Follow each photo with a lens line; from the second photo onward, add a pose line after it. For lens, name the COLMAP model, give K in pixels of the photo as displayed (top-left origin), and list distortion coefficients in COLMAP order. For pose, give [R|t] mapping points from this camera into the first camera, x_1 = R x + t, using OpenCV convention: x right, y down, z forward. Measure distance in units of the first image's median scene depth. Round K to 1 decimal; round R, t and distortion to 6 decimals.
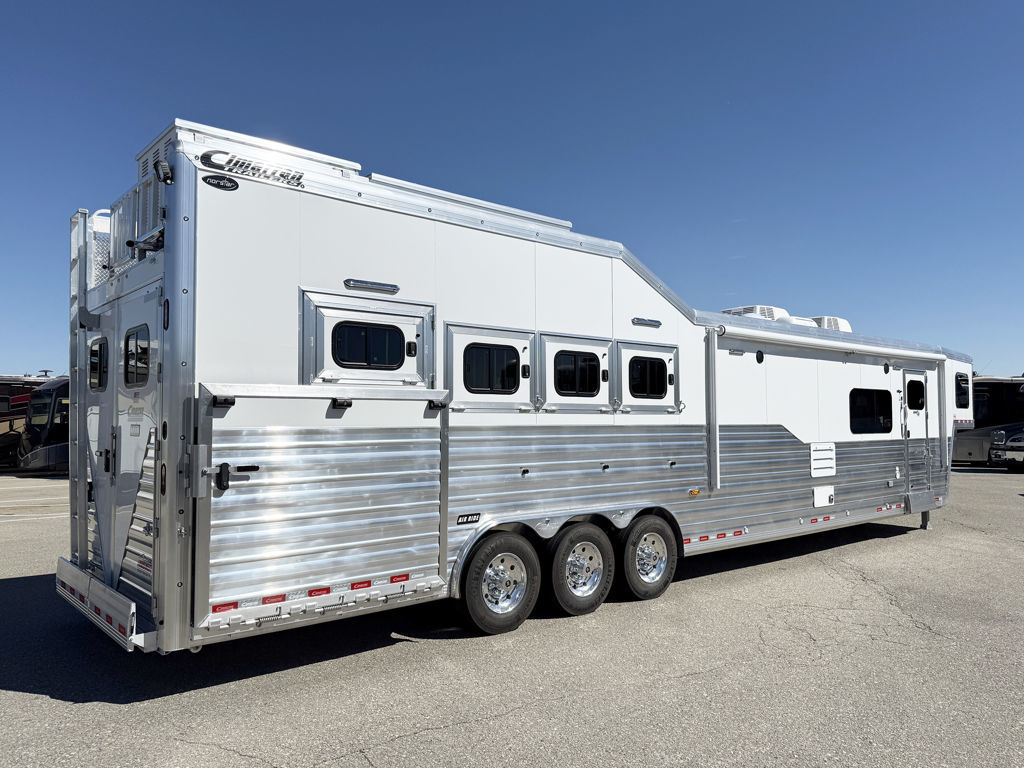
lens RADIAL K [[767.2, 0, 512.0], [0, 767.2, 384.0], [0, 0, 1]] dist [0.096046, -0.003942]
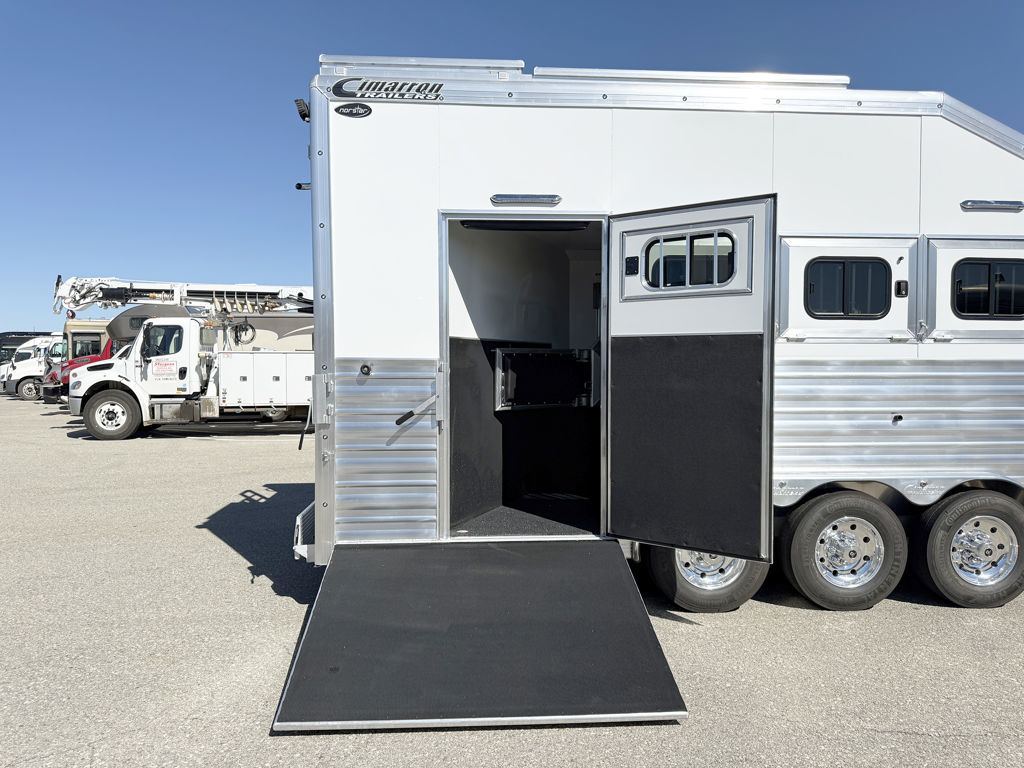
lens RADIAL K [[760.0, 0, 512.0], [0, 760.0, 384.0], [0, 0, 1]] dist [0.043510, -0.000888]
pose [[0.808051, 0.023780, -0.588633, 0.249582], [0.027786, 0.996534, 0.078403, 0.010714], [0.588457, -0.079710, 0.804590, 0.215152]]
